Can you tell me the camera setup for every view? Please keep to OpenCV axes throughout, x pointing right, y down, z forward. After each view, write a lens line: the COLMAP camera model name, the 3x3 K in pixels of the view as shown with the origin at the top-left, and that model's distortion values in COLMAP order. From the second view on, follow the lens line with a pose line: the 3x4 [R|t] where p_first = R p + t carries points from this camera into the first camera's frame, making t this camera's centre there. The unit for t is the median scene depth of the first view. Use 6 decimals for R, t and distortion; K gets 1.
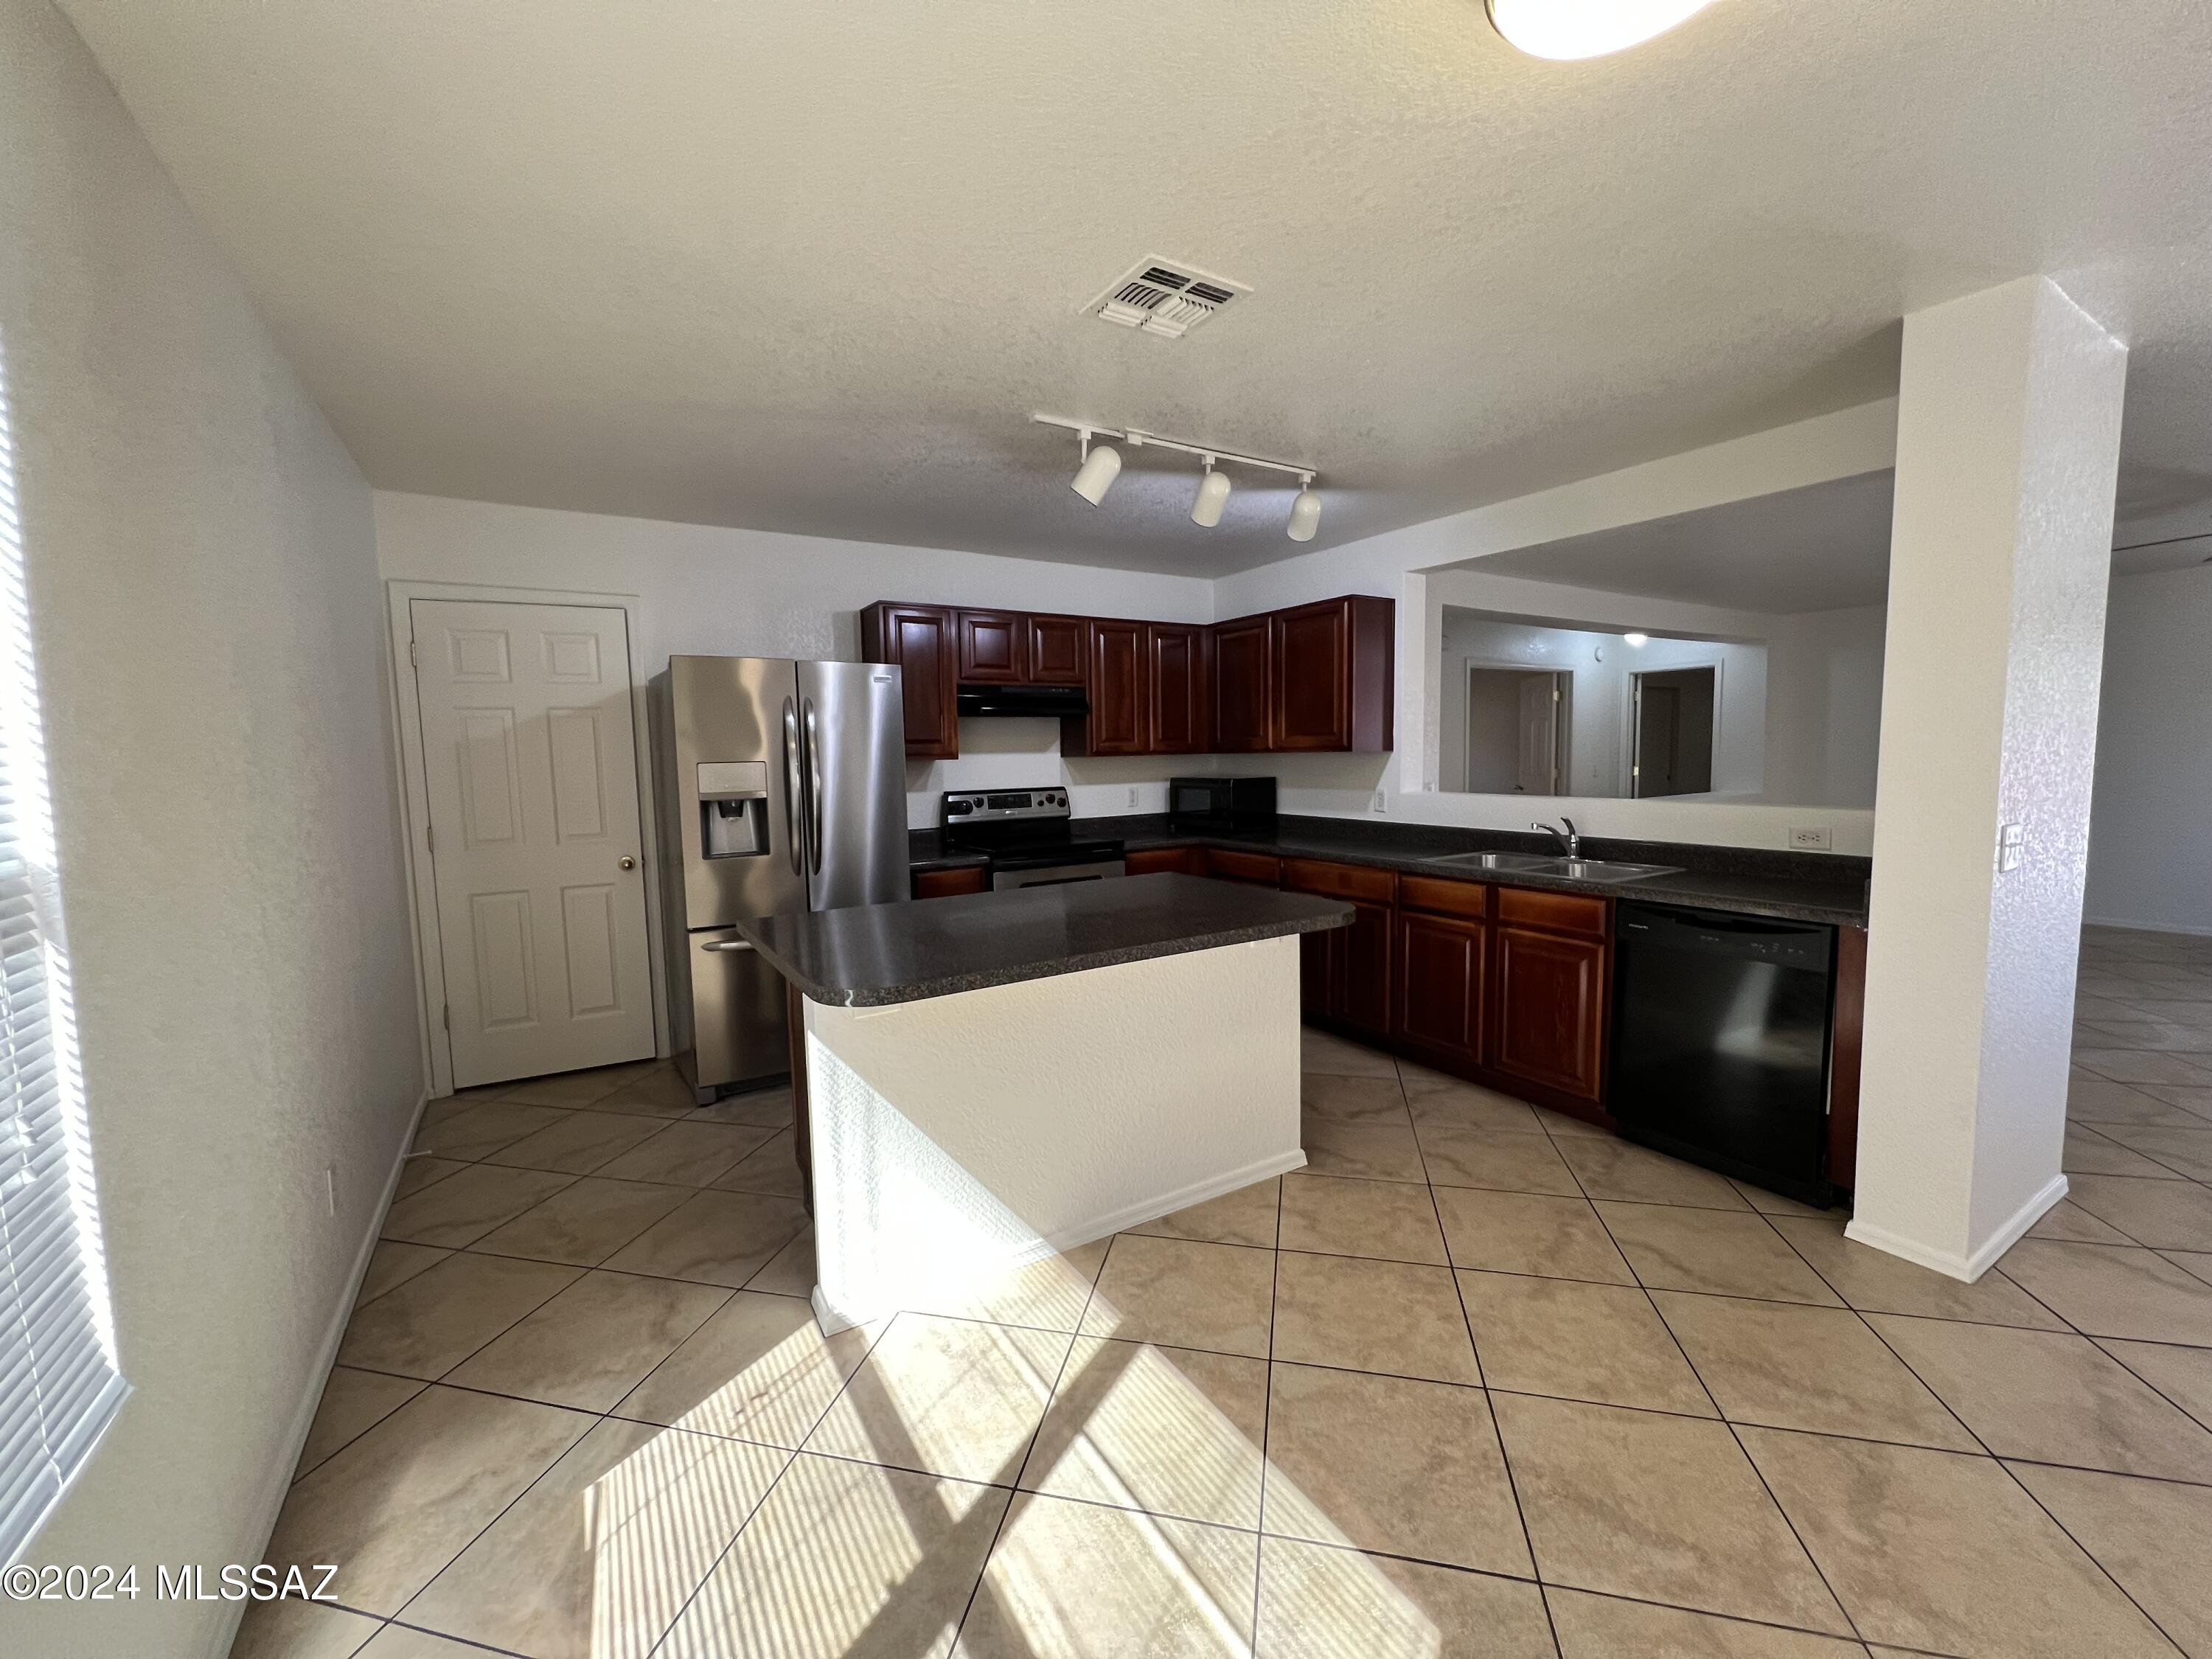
lens RADIAL K [[881.0, 0, 1101.9], [0, 881.0, 823.5], [0, 0, 1]] dist [-0.001648, 0.000337]
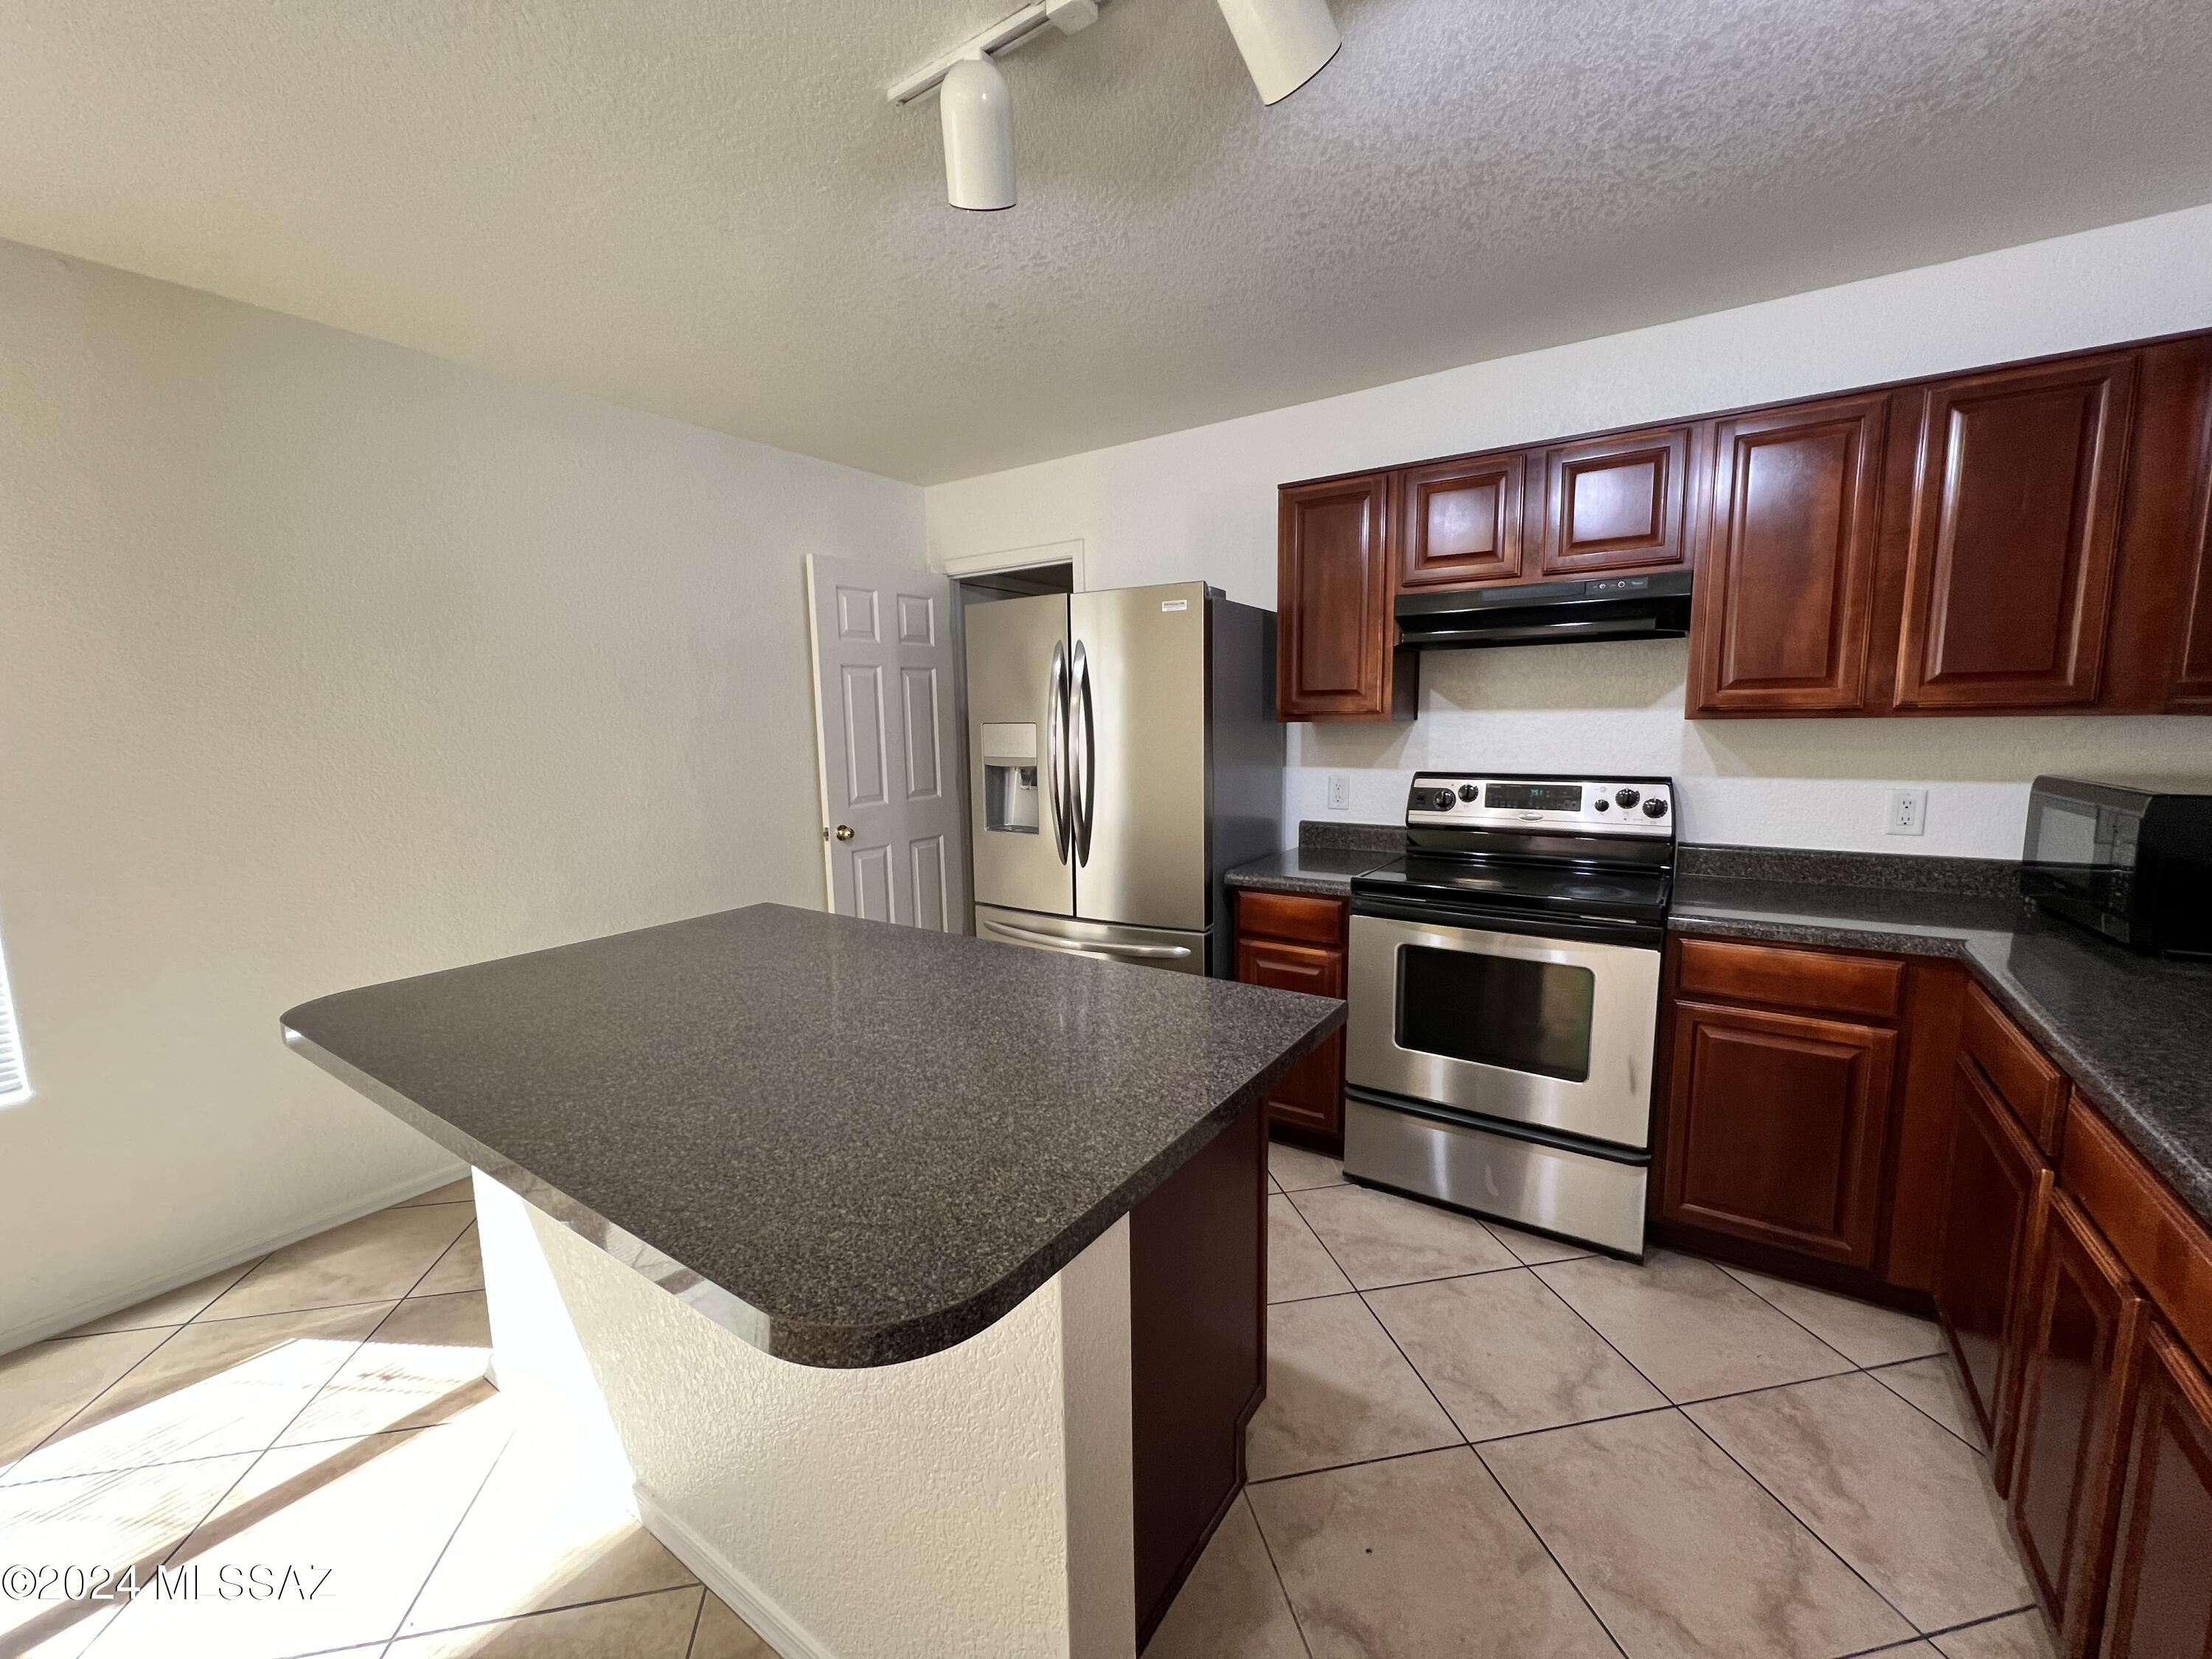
lens RADIAL K [[881.0, 0, 1107.5], [0, 881.0, 828.8], [0, 0, 1]] dist [-0.001648, 0.000337]
pose [[0.402796, 0.131910, -0.905735, 0.511086], [-0.065237, 0.991181, 0.115342, -0.088702], [0.912962, 0.012628, 0.407849, 0.893893]]
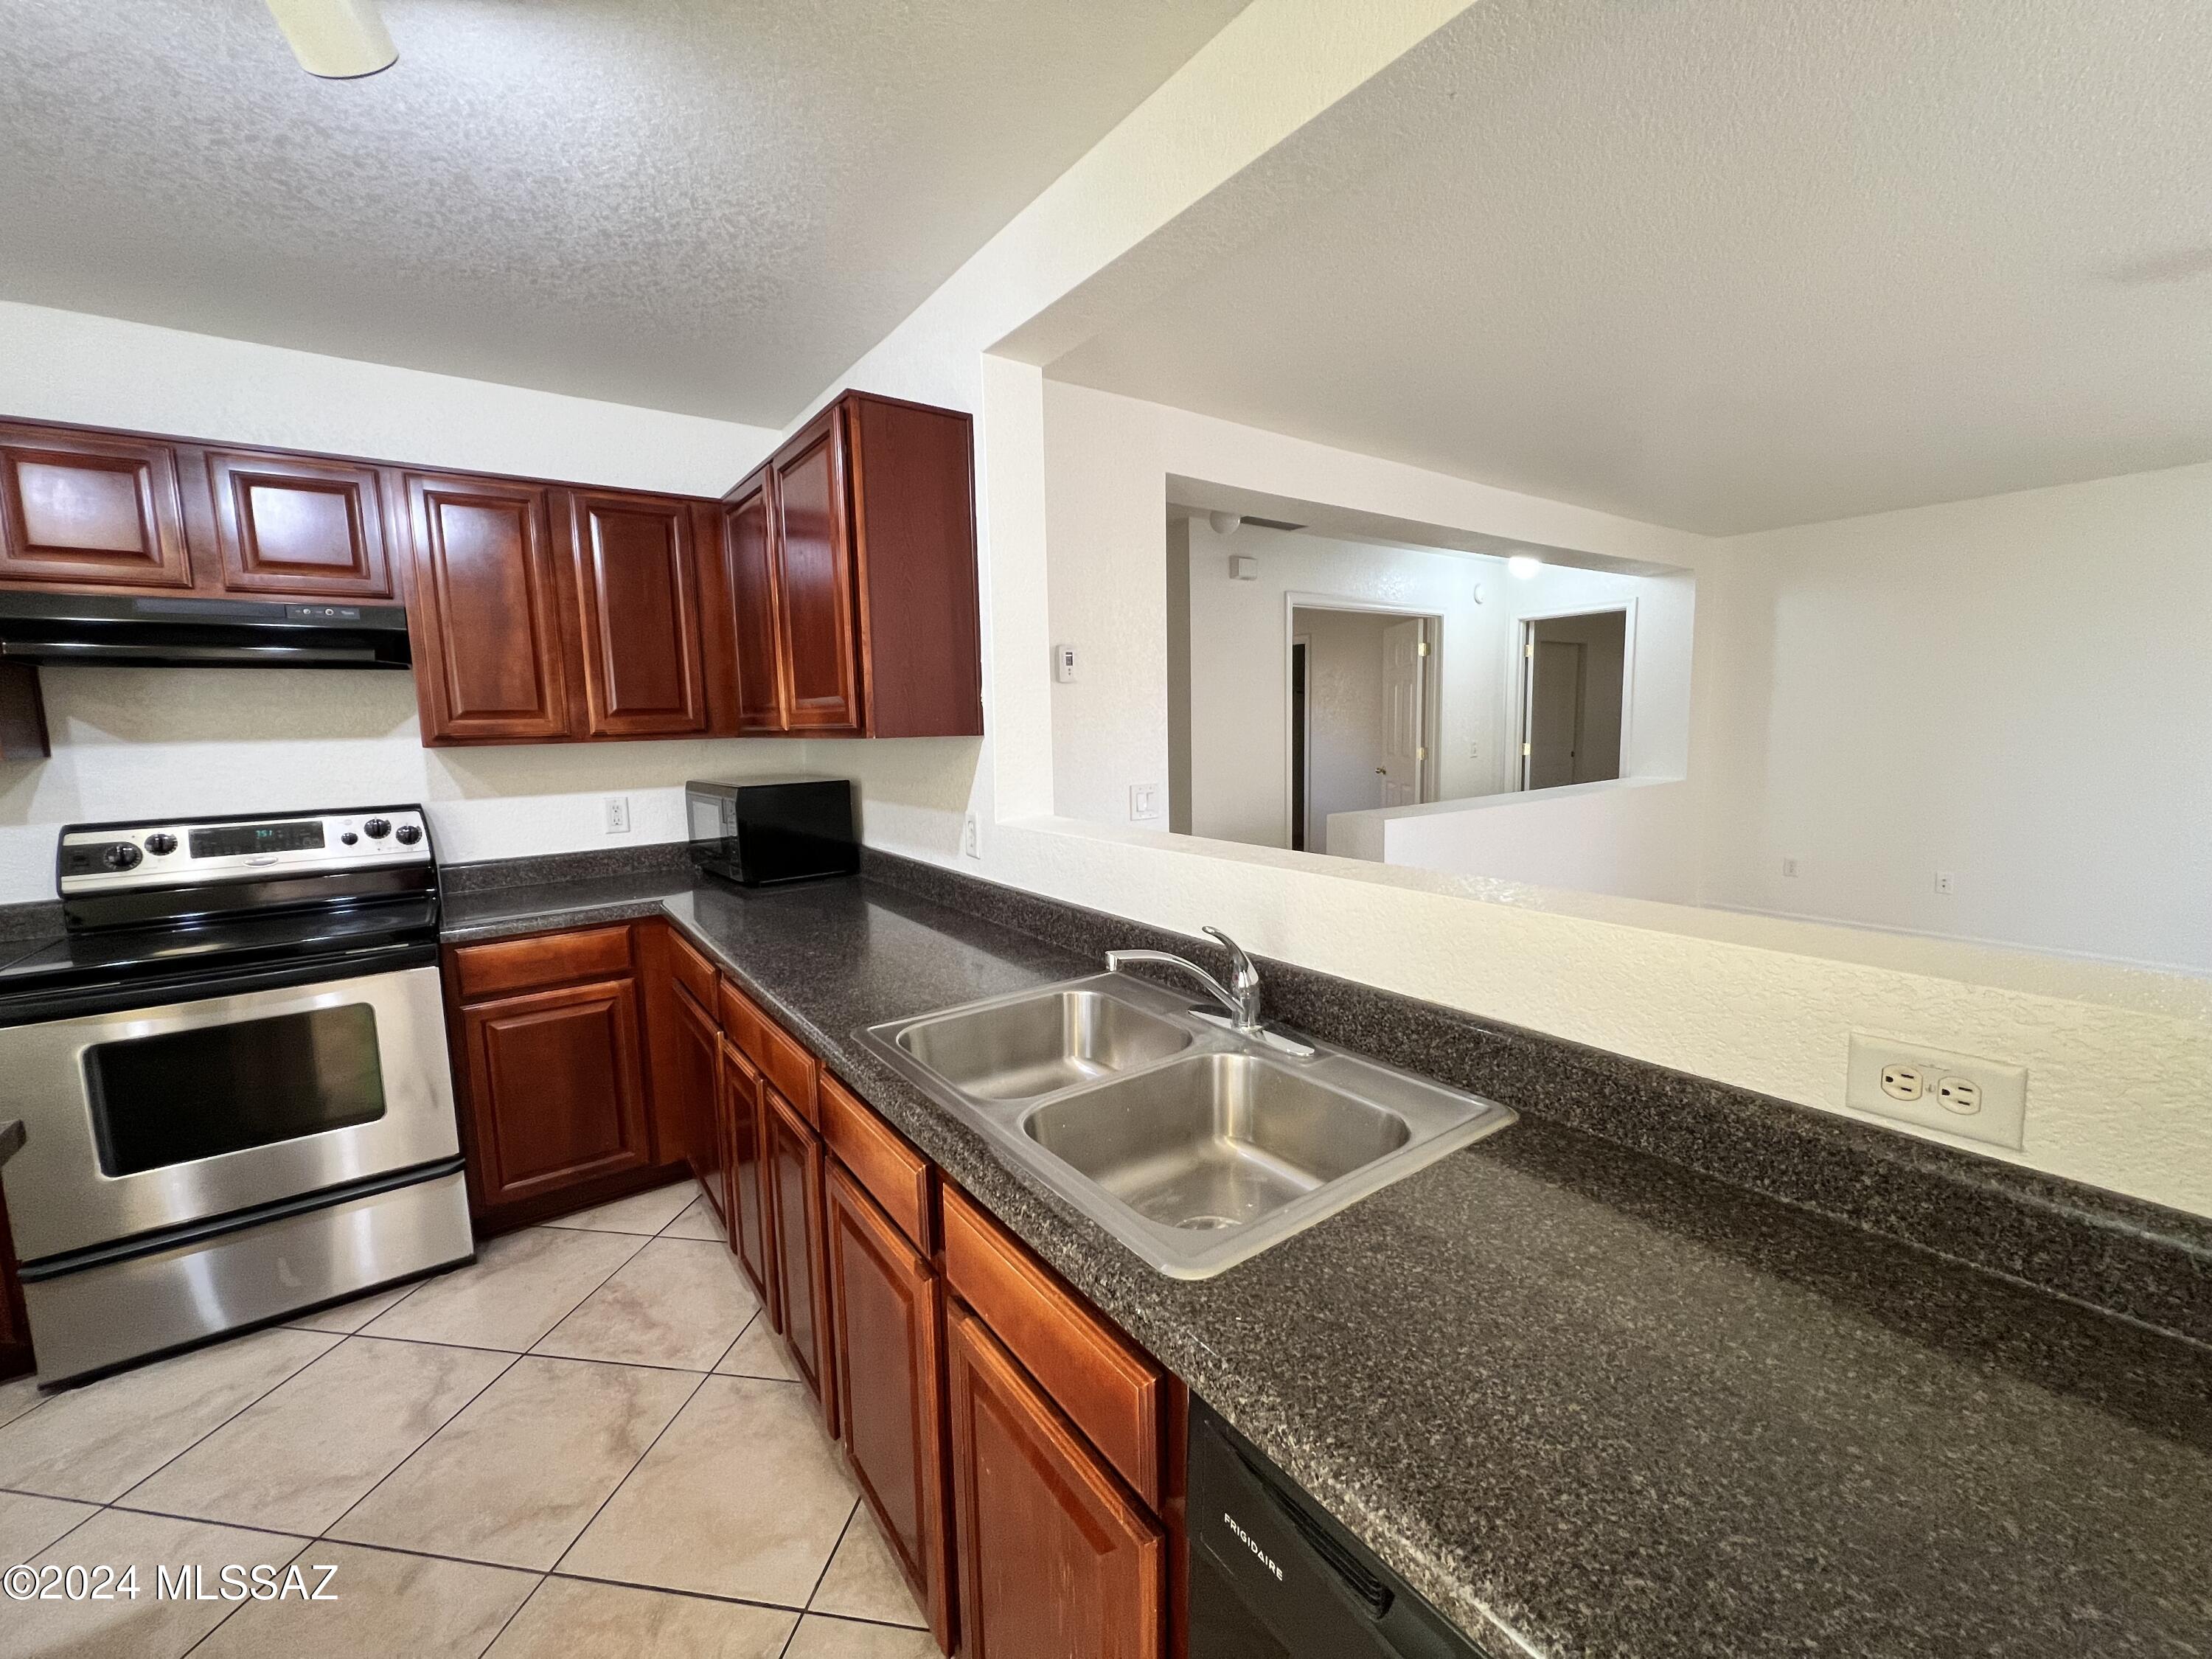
lens RADIAL K [[881.0, 0, 1093.1], [0, 881.0, 826.4], [0, 0, 1]] dist [-0.001648, 0.000337]
pose [[0.998053, -0.010812, 0.061433, 0.575680], [0.008374, 0.999173, 0.039801, -0.081804], [-0.061813, -0.039209, 0.997317, 0.810496]]
